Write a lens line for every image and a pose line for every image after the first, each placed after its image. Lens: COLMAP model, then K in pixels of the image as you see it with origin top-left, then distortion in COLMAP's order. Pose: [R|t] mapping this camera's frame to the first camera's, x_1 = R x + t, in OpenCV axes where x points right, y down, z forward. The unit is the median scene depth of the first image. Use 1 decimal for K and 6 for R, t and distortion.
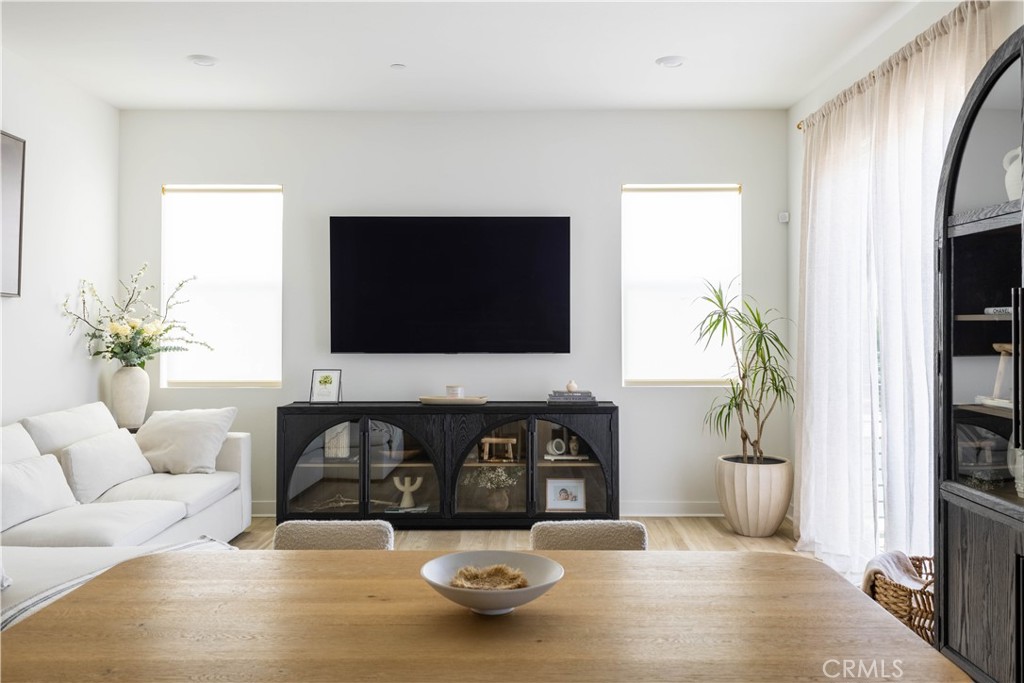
lens RADIAL K [[866.6, 0, 532.9], [0, 866.6, 304.7], [0, 0, 1]] dist [0.032386, -0.018313]
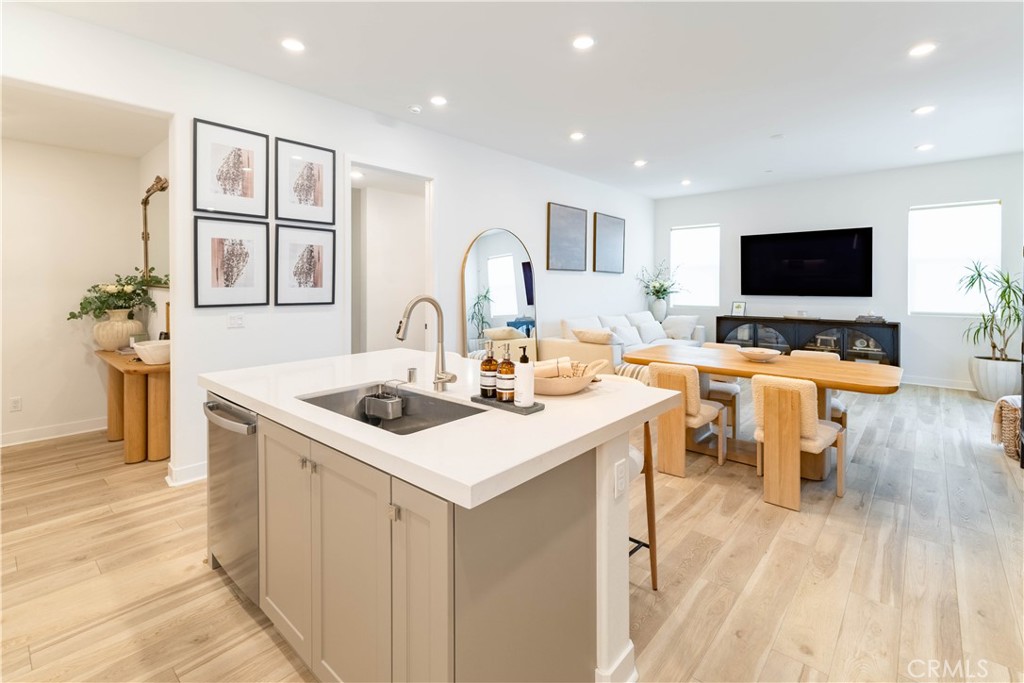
lens RADIAL K [[474.3, 0, 514.1], [0, 474.3, 290.5], [0, 0, 1]] dist [0.011125, 0.001524]
pose [[0.747596, 0.009106, -0.664091, 0.161635], [0.016641, 0.999335, 0.032435, -0.007223], [0.663945, -0.035300, 0.746948, -0.358673]]
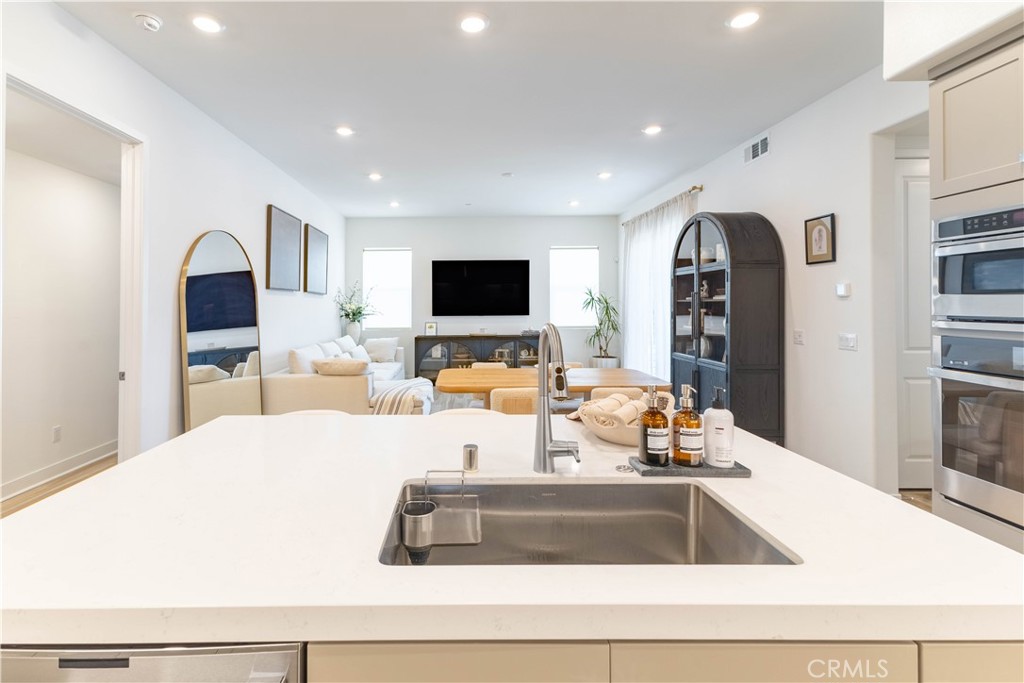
lens RADIAL K [[474.3, 0, 467.4], [0, 474.3, 298.5], [0, 0, 1]] dist [0.011125, 0.001524]
pose [[0.999987, -0.005056, 0.000029, -0.138522], [0.005055, 0.999923, 0.011315, -0.008572], [-0.000086, -0.011314, 0.999936, -0.362038]]
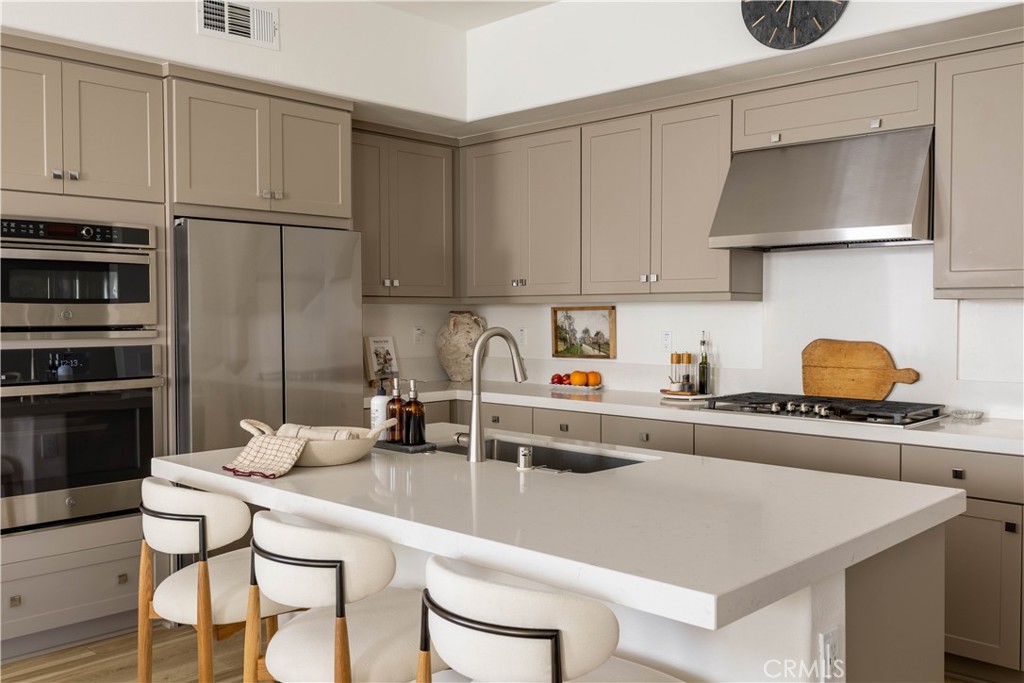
lens RADIAL K [[896.9, 0, 509.5], [0, 896.9, 338.4], [0, 0, 1]] dist [-0.007298, -0.001325]
pose [[-0.720887, -0.024883, 0.692606, -0.421525], [-0.019873, 0.999686, 0.015230, 0.002326], [-0.692768, -0.002785, -0.721155, 0.153380]]
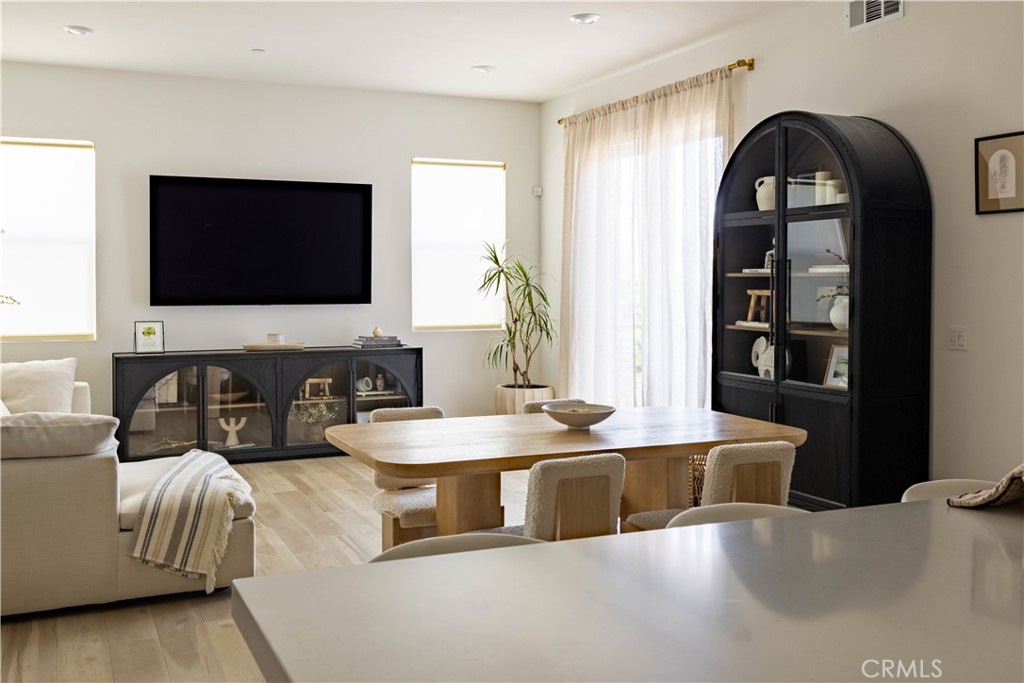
lens RADIAL K [[995.9, 0, 515.7], [0, 995.9, 299.5], [0, 0, 1]] dist [0.013548, 0.000000]
pose [[0.912379, -0.009148, 0.409243, -0.336568], [-0.009230, 0.999036, 0.042911, -0.008231], [-0.409241, -0.042928, 0.911416, -0.292504]]
